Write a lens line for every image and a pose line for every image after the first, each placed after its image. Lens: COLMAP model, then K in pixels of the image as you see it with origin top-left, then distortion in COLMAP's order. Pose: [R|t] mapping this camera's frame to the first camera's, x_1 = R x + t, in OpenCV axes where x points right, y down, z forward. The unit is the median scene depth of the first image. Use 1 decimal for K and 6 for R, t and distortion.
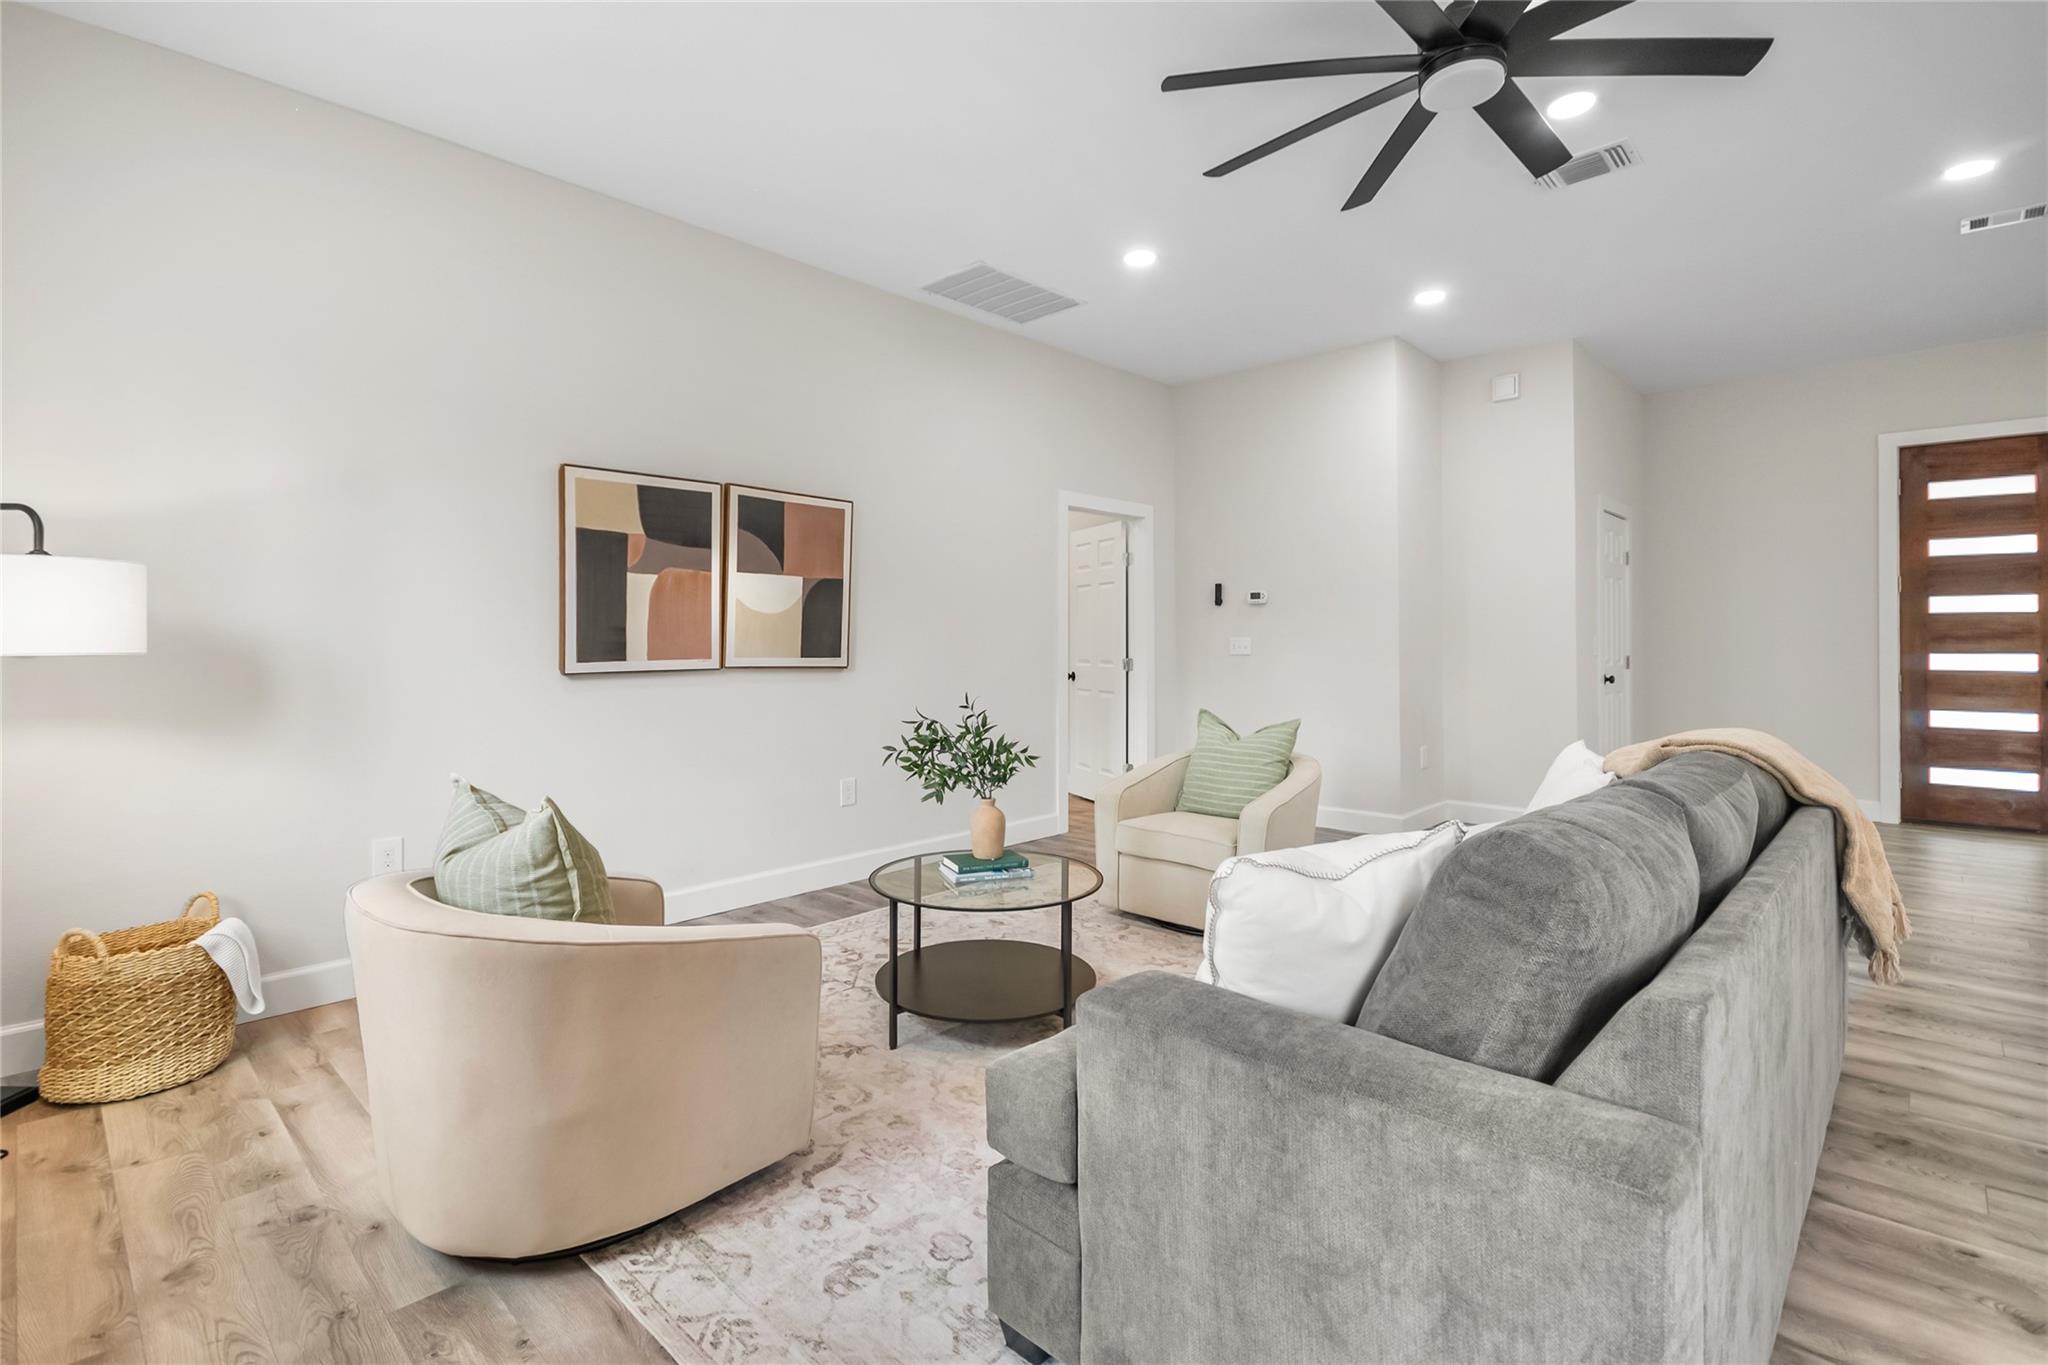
lens RADIAL K [[913.7, 0, 947.1], [0, 913.7, 635.3], [0, 0, 1]] dist [0.003026, -0.000846]
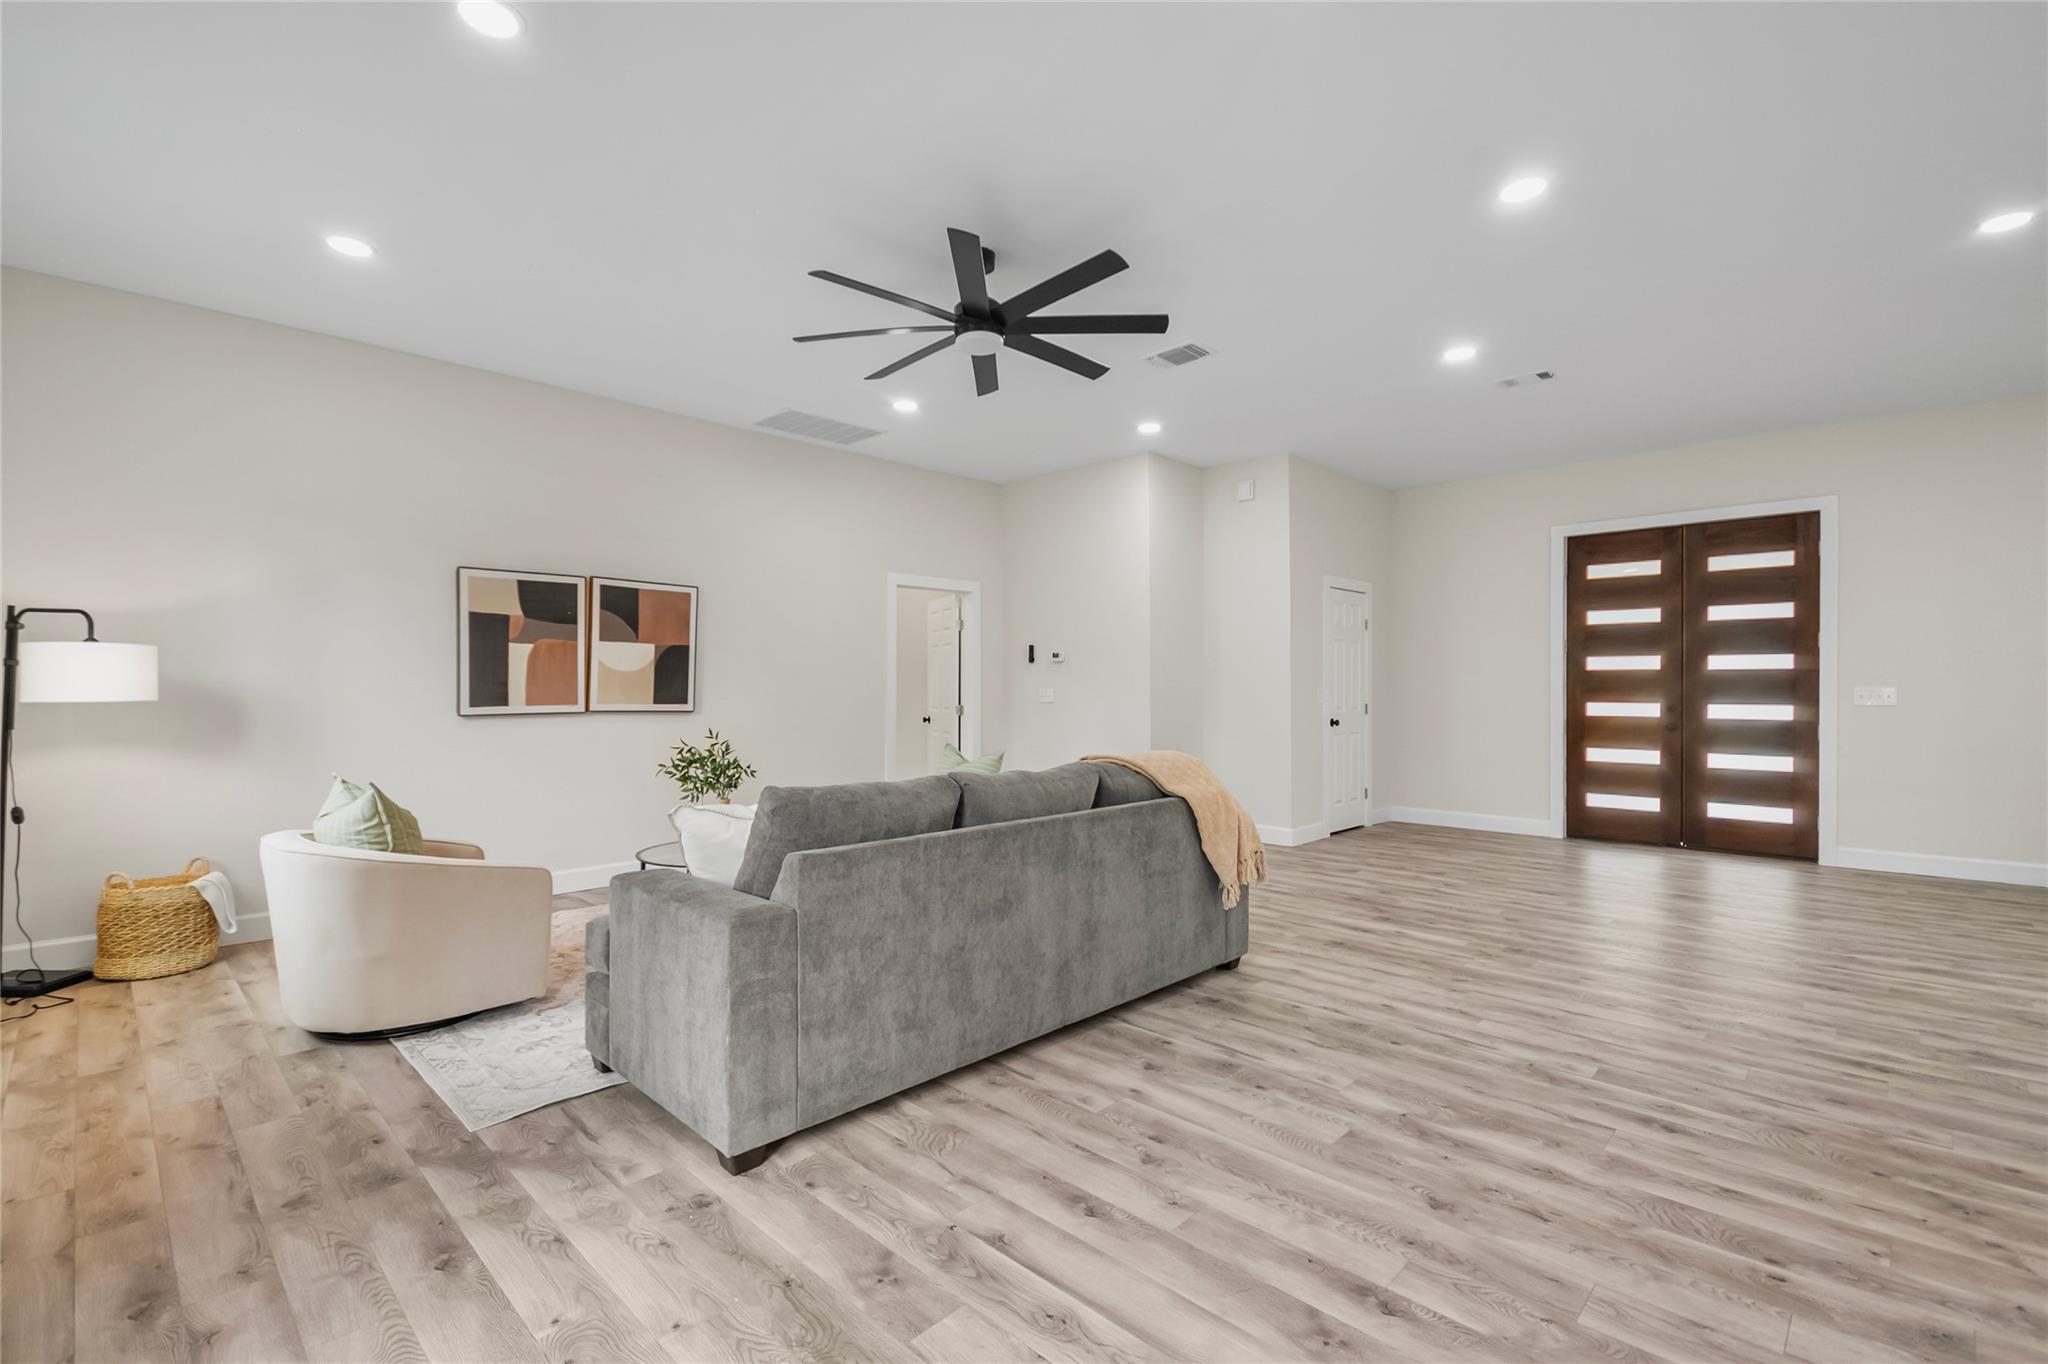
lens RADIAL K [[913.7, 0, 983.9], [0, 913.7, 687.3], [0, 0, 1]] dist [0.003026, -0.000846]
pose [[0.999866, 0.001301, -0.016345, 0.475665], [-0.001208, 0.999983, 0.005737, -0.011687], [0.016352, -0.005717, 0.999850, -0.460579]]
